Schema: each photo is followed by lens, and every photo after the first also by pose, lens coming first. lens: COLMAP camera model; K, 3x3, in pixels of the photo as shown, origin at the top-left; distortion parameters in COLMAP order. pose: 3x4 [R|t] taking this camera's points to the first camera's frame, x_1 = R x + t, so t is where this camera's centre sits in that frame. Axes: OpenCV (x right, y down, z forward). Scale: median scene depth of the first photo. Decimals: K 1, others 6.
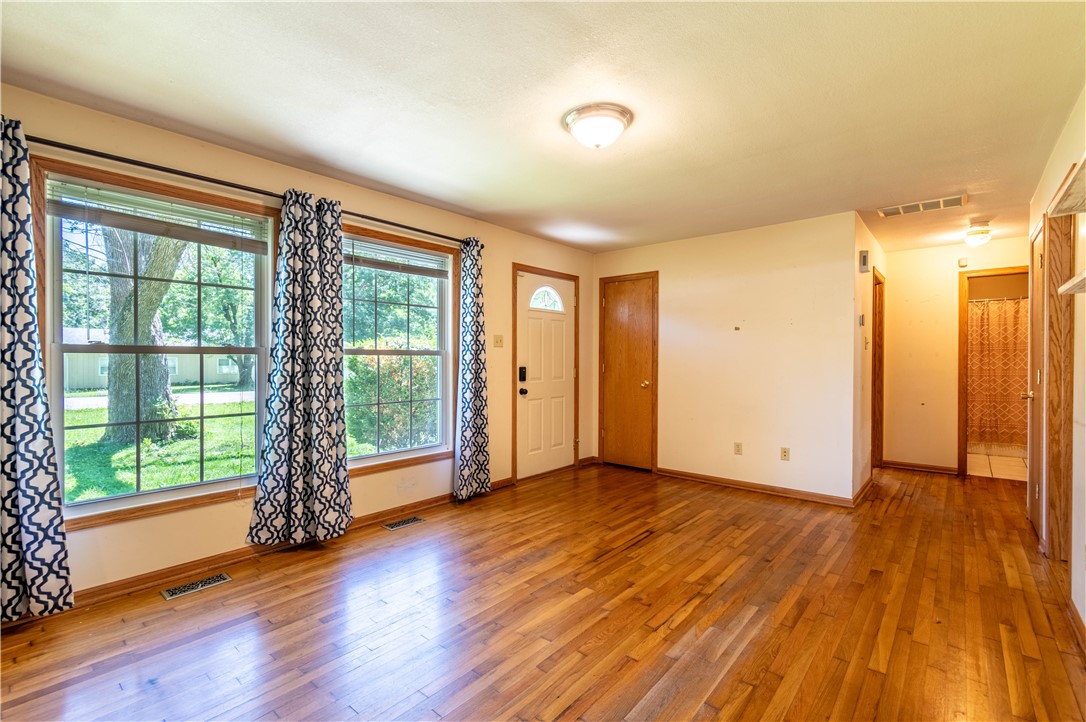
lens RADIAL K [[480.5, 0, 546.7], [0, 480.5, 362.5], [0, 0, 1]] dist [0.004546, -0.002003]
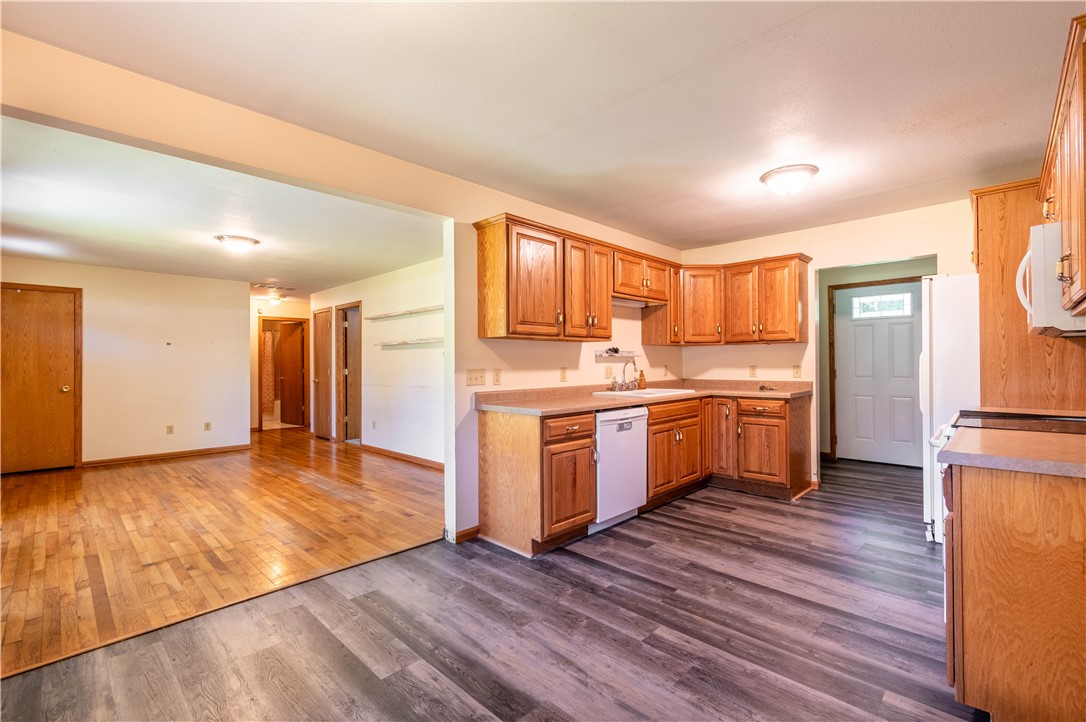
lens RADIAL K [[480.5, 0, 540.8], [0, 480.5, 361.8], [0, 0, 1]] dist [0.004546, -0.002003]
pose [[0.068669, 0.001921, 0.997638, -1.269194], [0.013562, 0.999904, -0.002858, 0.000631], [-0.997547, 0.013726, 0.068636, -0.239620]]
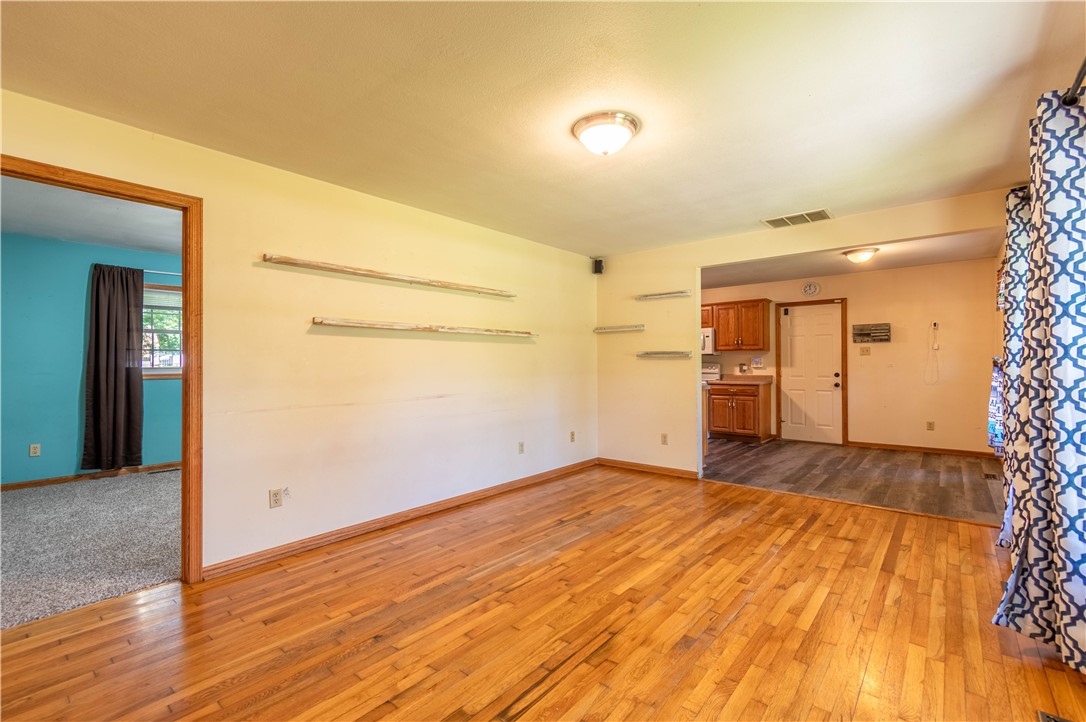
lens RADIAL K [[480.5, 0, 554.4], [0, 480.5, 360.0], [0, 0, 1]] dist [0.004546, -0.002003]
pose [[-0.999765, 0.002547, -0.021526, 0.176456], [0.002541, 0.999997, 0.000309, -0.007882], [0.021527, 0.000255, -0.999768, 1.497379]]
